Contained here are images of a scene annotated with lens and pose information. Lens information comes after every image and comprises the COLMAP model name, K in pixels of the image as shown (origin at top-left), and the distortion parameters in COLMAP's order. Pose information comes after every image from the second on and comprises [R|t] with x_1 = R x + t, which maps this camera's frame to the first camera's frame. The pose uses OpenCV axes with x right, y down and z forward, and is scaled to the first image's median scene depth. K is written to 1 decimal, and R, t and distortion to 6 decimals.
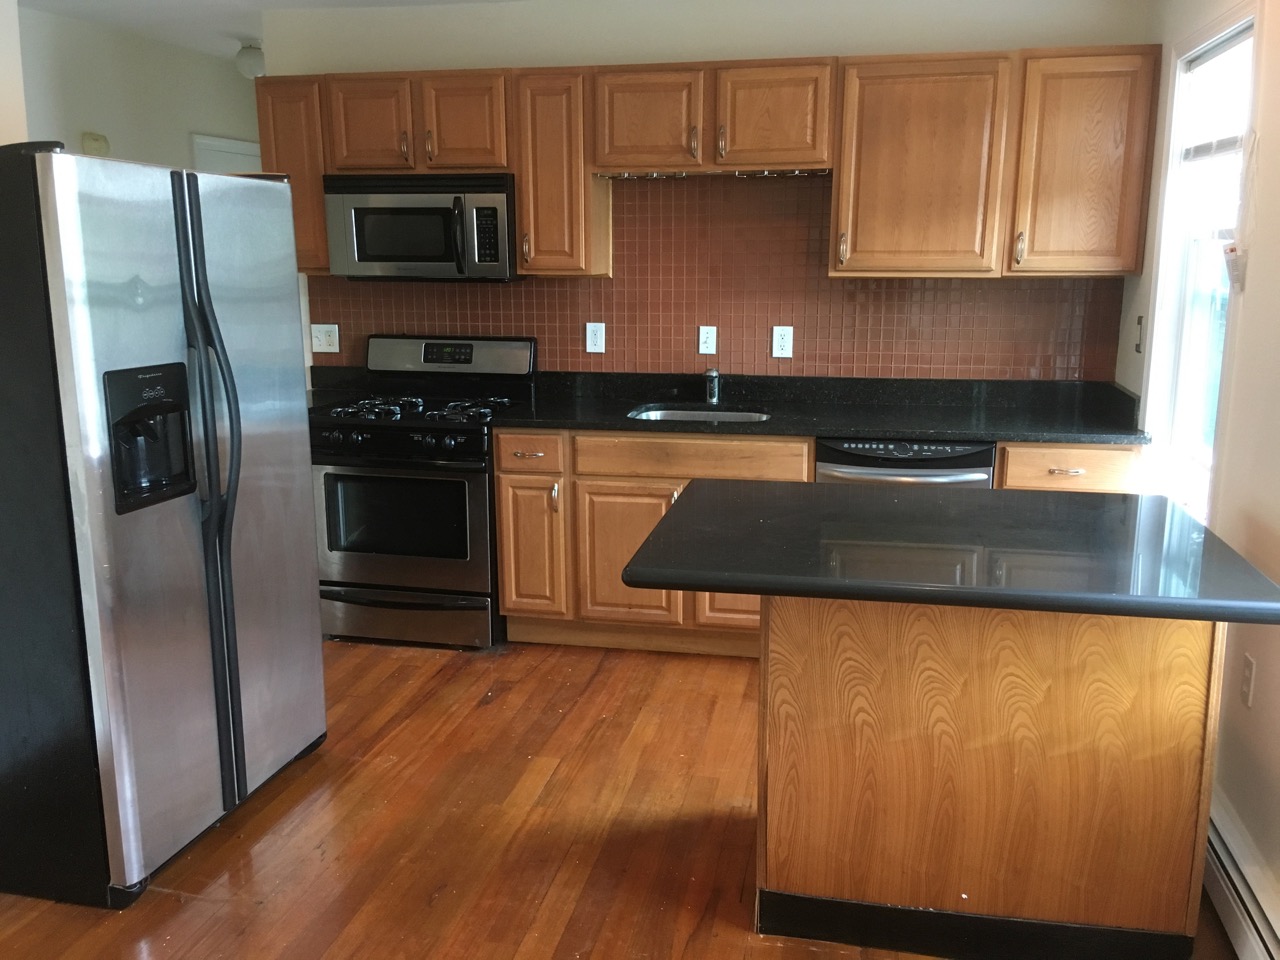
lens RADIAL K [[1081.2, 0, 633.4], [0, 1081.2, 476.2], [0, 0, 1]] dist [0.086241, -0.120244]
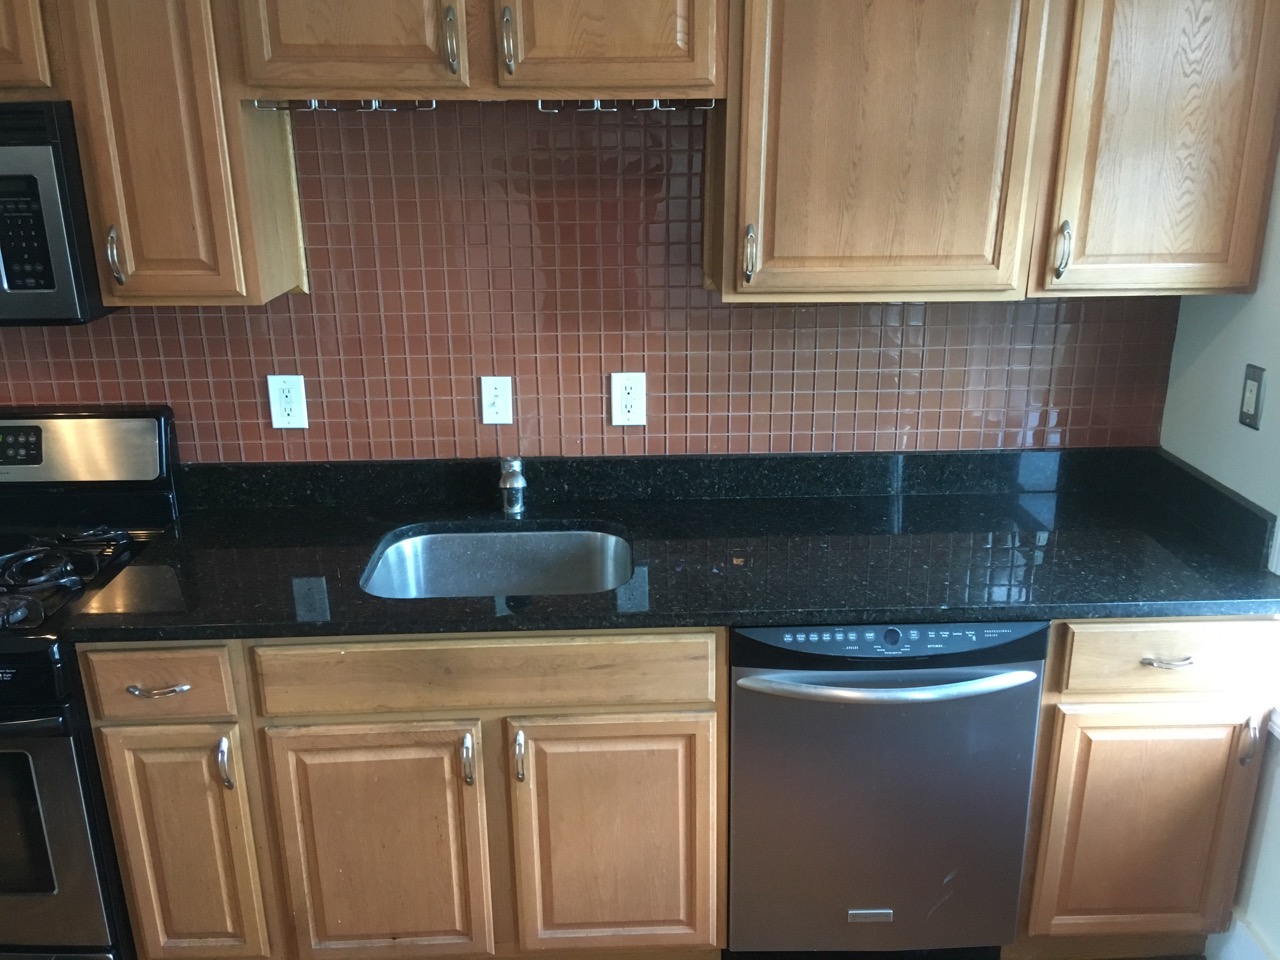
lens RADIAL K [[1081.2, 0, 641.9], [0, 1081.2, 474.8], [0, 0, 1]] dist [0.086241, -0.120244]
pose [[0.969559, -0.081204, 0.231002, 0.009192], [0.056212, 0.992027, 0.112794, -0.161794], [-0.238319, -0.096376, 0.966393, 0.479214]]
